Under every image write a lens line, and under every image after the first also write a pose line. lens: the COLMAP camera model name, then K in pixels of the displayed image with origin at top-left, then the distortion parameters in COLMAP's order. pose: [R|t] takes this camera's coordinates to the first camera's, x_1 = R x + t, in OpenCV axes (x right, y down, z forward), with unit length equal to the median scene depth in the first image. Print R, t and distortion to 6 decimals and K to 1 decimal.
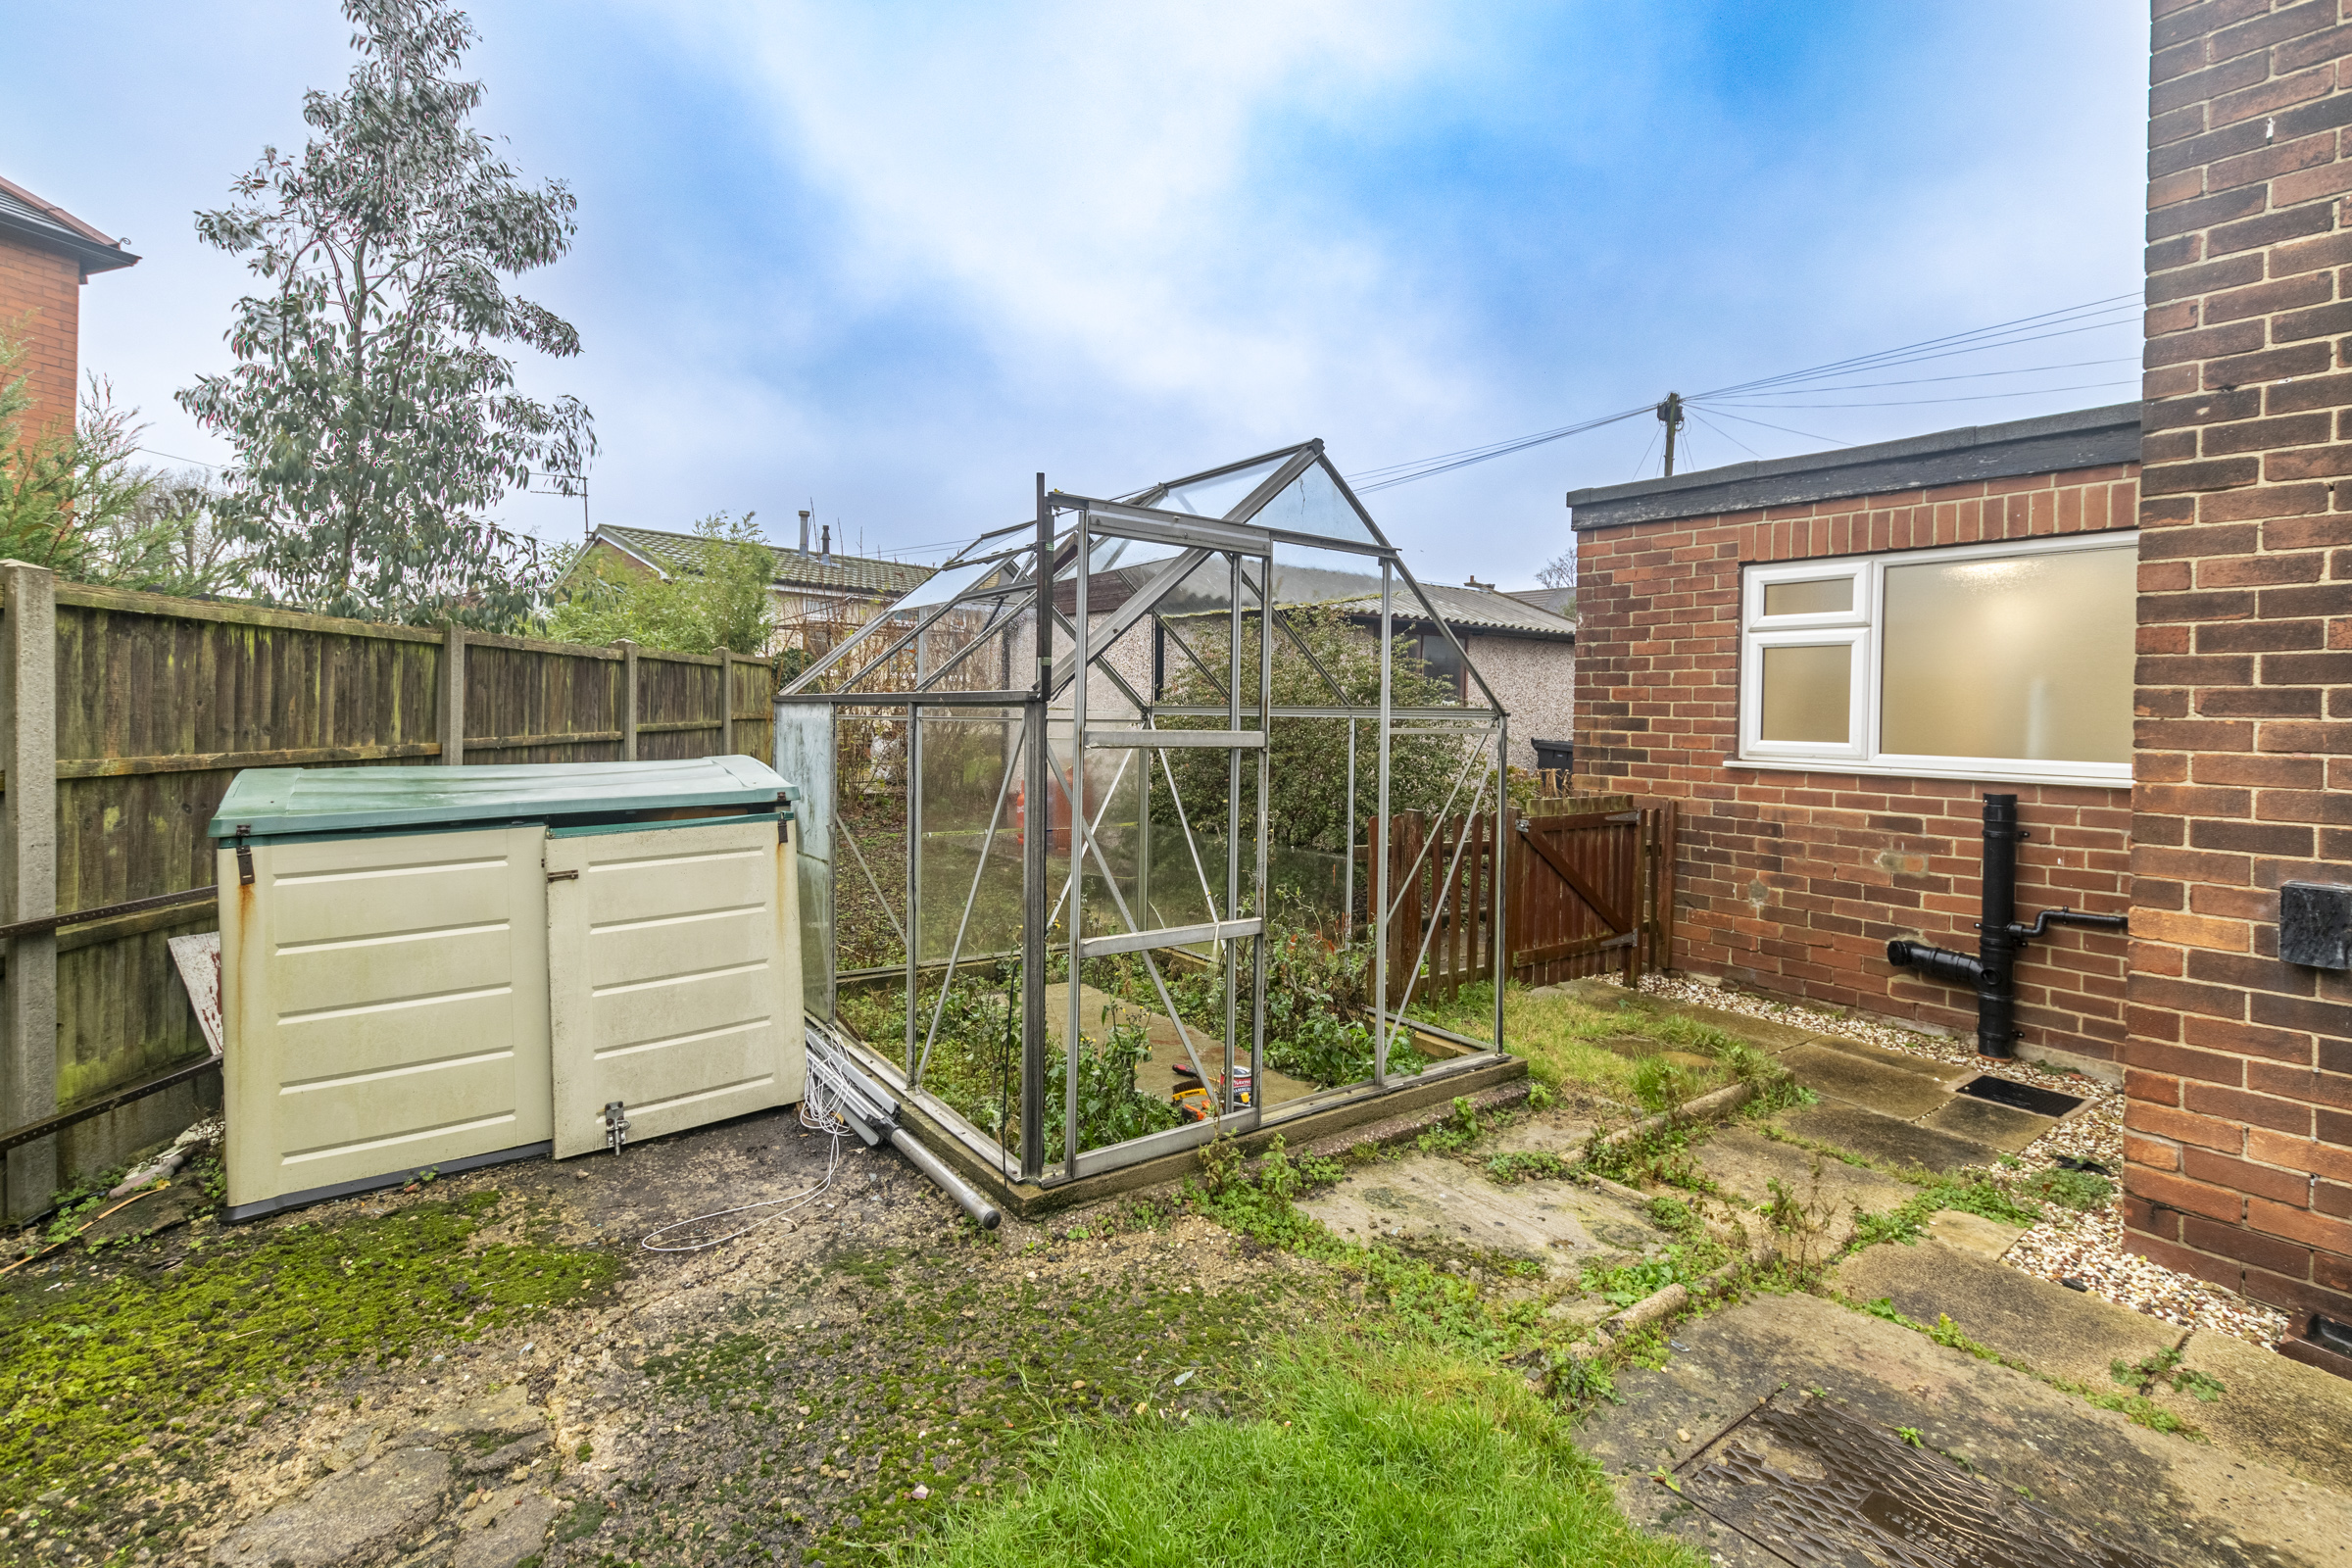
lens RADIAL K [[1068.6, 0, 1176.0], [0, 1068.6, 784.0], [0, 0, 1]] dist [0.000097, 0.000202]
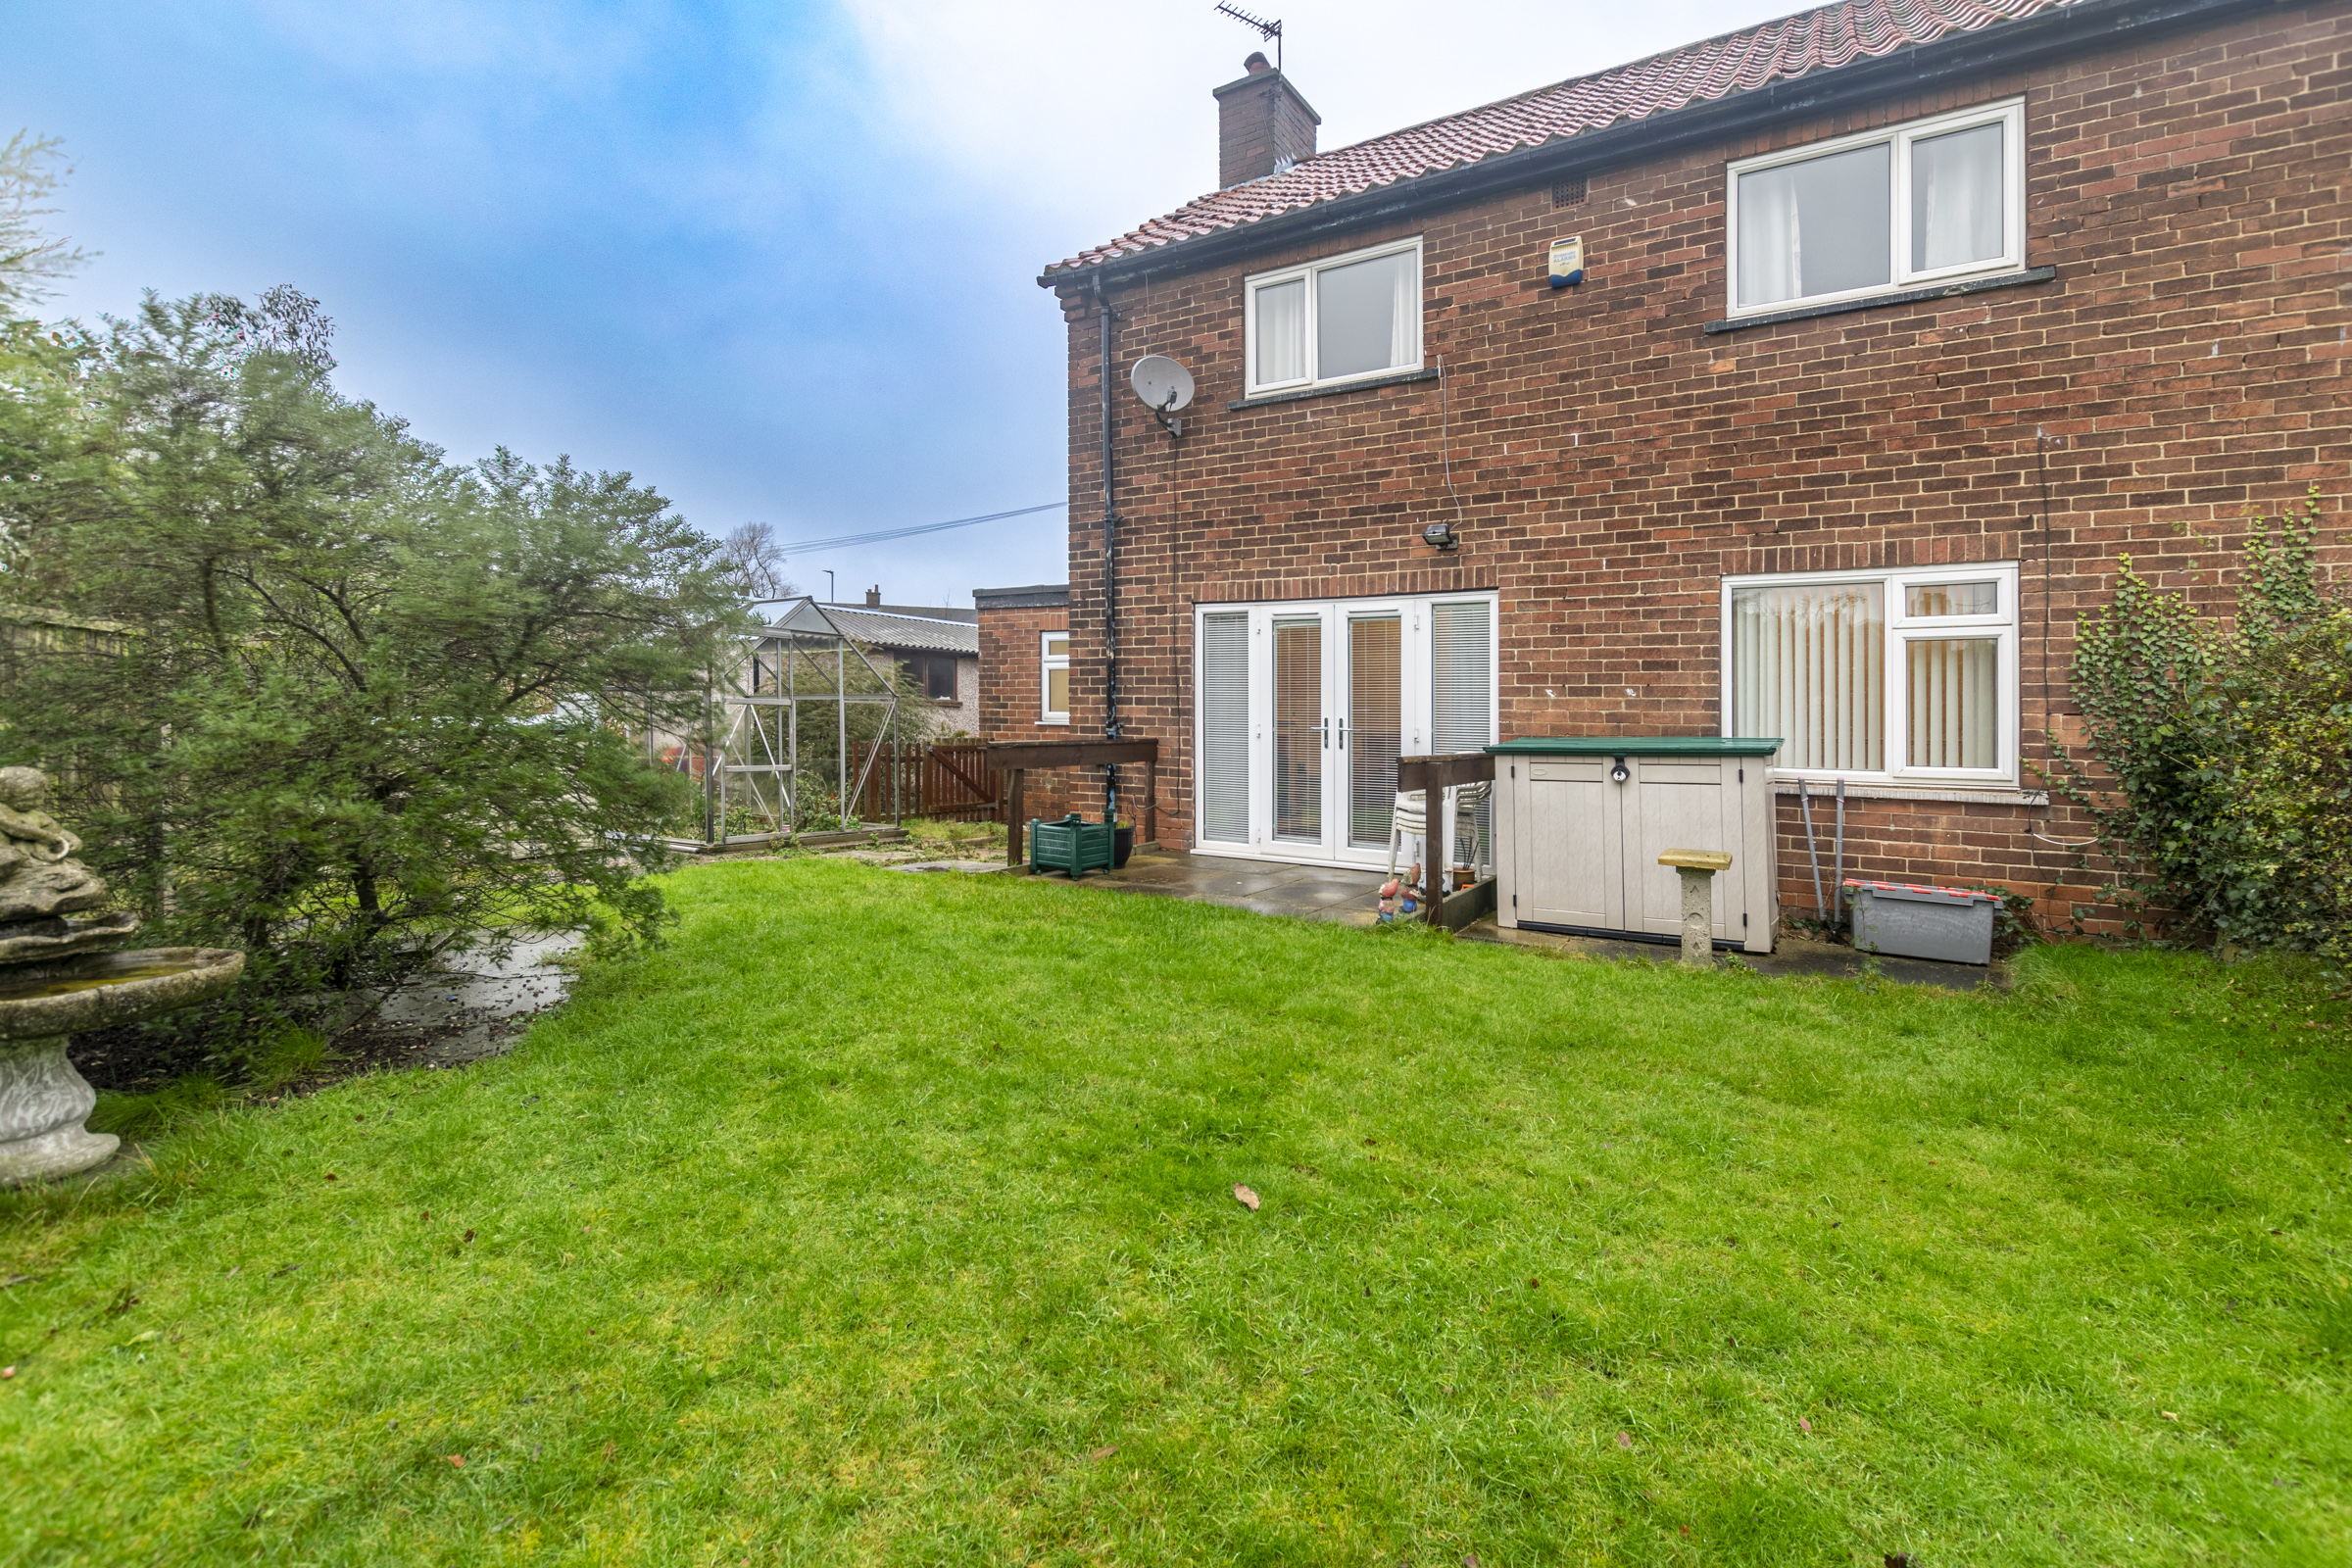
lens RADIAL K [[1068.6, 0, 1176.0], [0, 1068.6, 784.0], [0, 0, 1]] dist [0.000097, 0.000202]
pose [[0.939362, -0.023590, 0.342114, 0.036670], [0.025820, 0.999665, -0.001964, 0.117810], [-0.341952, 0.010679, 0.939657, -1.147350]]
